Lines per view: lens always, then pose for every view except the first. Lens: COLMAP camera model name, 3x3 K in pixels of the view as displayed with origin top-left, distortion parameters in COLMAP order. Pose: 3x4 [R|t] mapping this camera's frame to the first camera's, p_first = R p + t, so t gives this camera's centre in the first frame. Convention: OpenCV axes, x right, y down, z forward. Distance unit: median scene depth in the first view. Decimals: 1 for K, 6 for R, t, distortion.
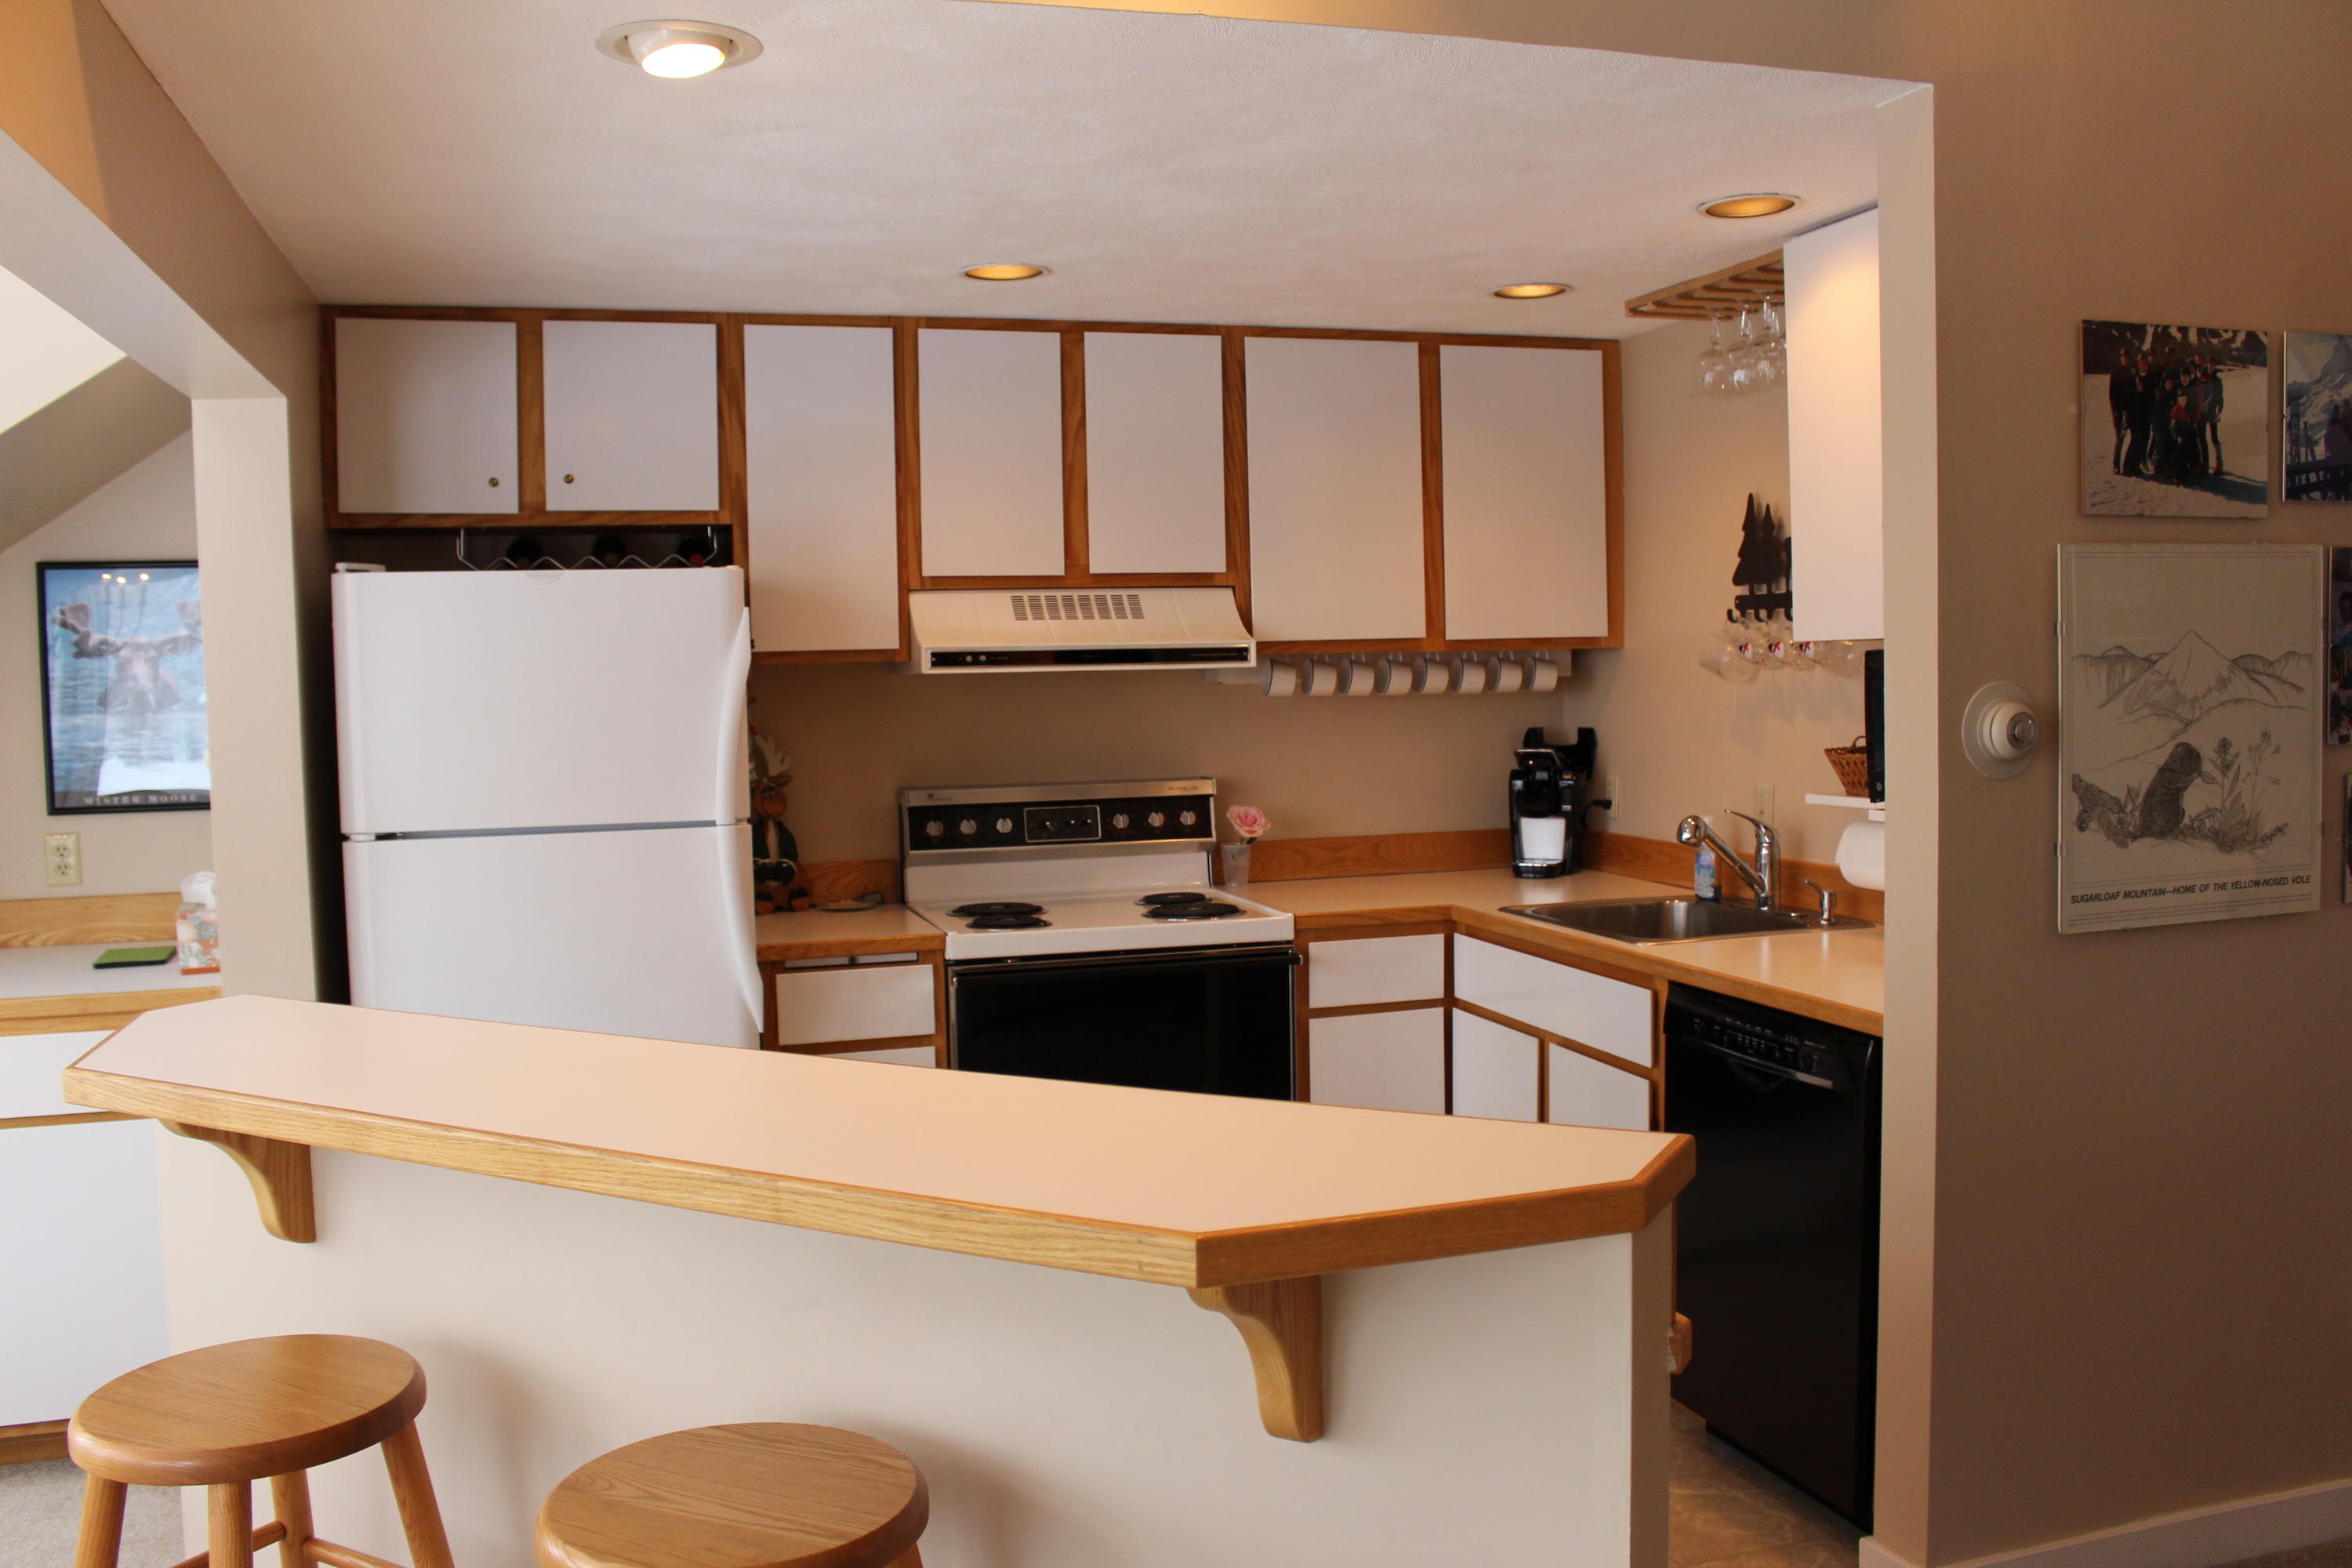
lens RADIAL K [[1948.4, 0, 1182.5], [0, 1948.4, 779.7], [0, 0, 1]] dist [-0.092268, 0.055621]
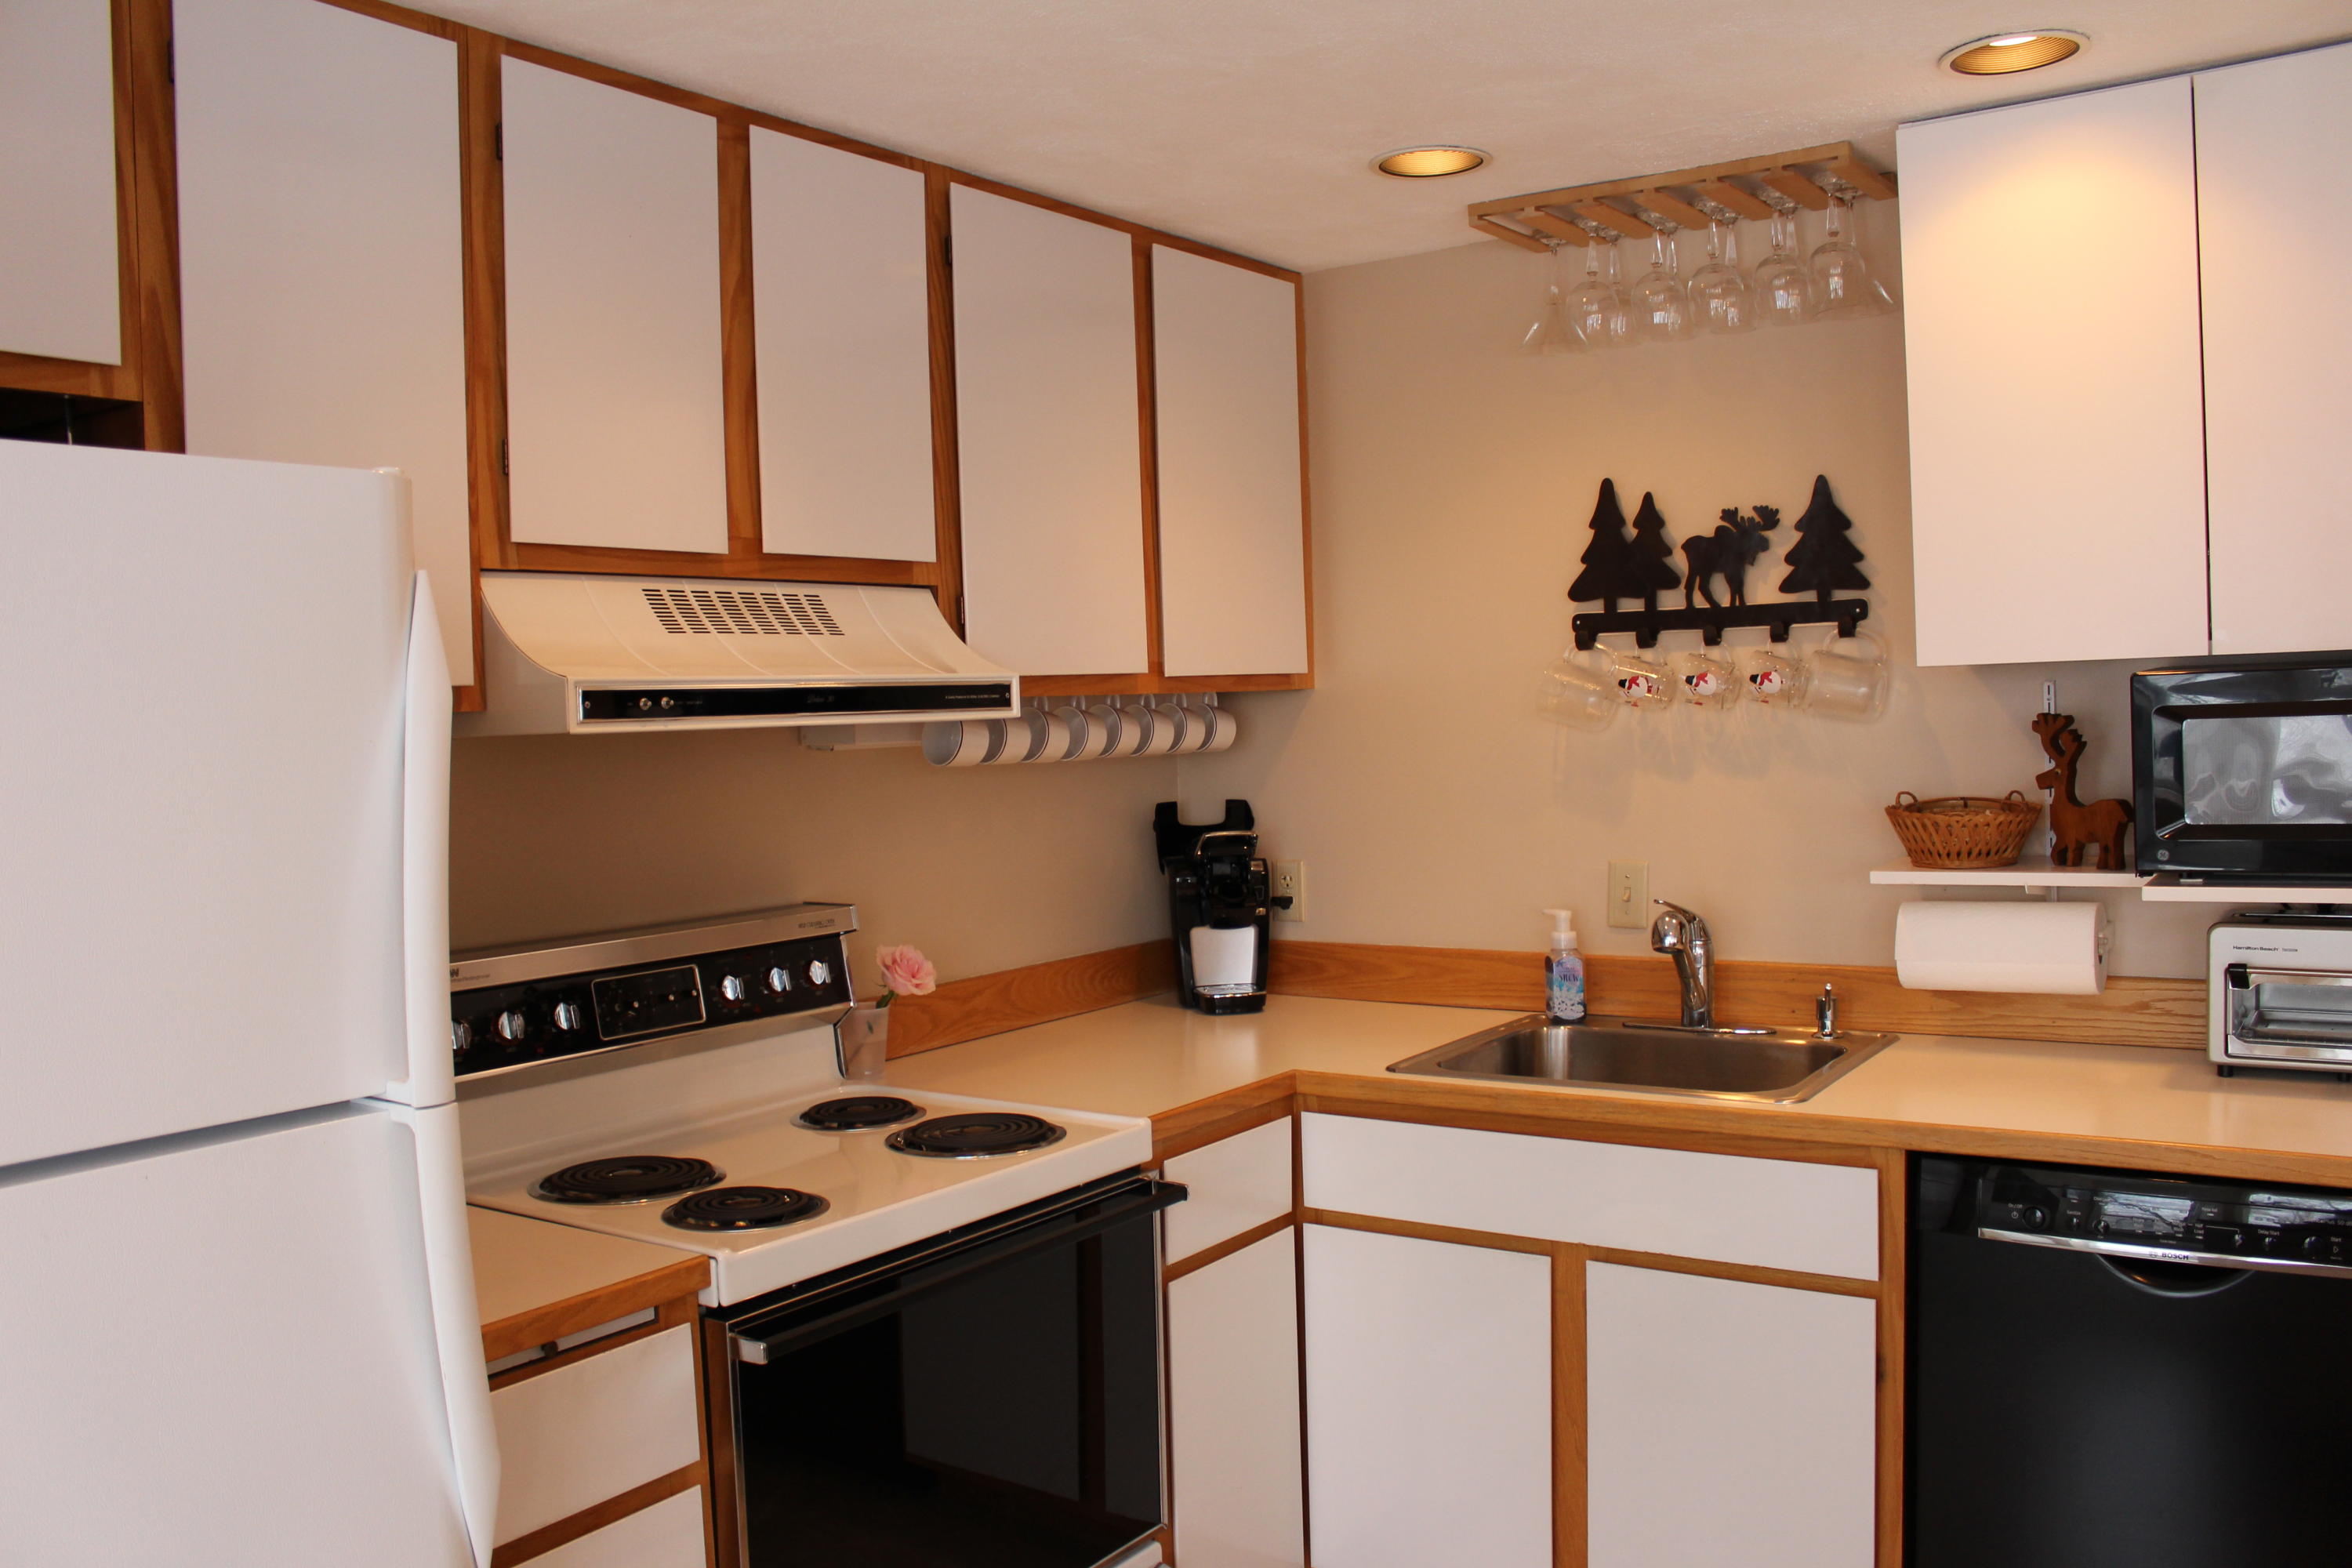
lens RADIAL K [[1948.4, 0, 1169.7], [0, 1948.4, 792.5], [0, 0, 1]] dist [-0.092268, 0.055621]
pose [[0.793620, -0.033727, 0.607478, -0.296812], [0.054294, 0.998405, -0.015501, -0.022444], [-0.605986, 0.045284, 0.794186, 0.492026]]
